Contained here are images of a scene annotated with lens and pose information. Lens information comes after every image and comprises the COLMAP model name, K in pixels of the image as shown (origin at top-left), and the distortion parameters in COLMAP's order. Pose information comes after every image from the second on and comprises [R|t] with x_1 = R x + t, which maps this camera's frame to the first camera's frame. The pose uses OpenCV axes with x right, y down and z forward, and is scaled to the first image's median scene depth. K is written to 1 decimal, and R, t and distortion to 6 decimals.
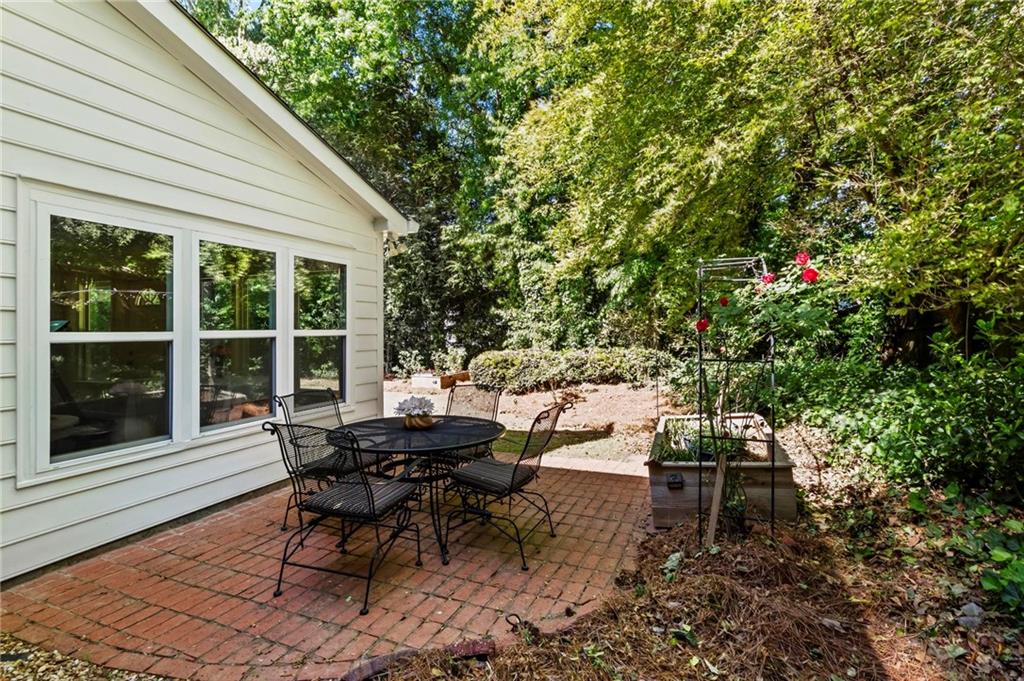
lens RADIAL K [[482.8, 0, 507.6], [0, 482.8, 345.1], [0, 0, 1]] dist [0.001034, 0.000533]
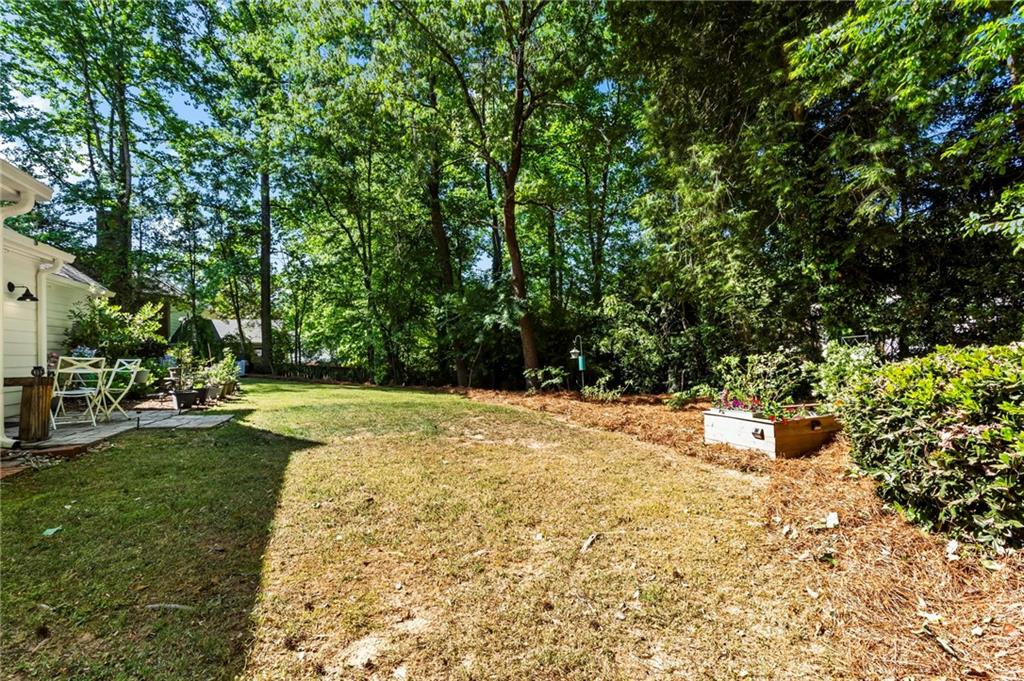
lens RADIAL K [[482.8, 0, 507.6], [0, 482.8, 345.1], [0, 0, 1]] dist [0.001034, 0.000533]
pose [[0.681038, -0.016576, -0.732060, -0.010287], [-0.007757, 0.999524, -0.029849, 0.019926], [0.732207, 0.026007, 0.680586, 0.567614]]
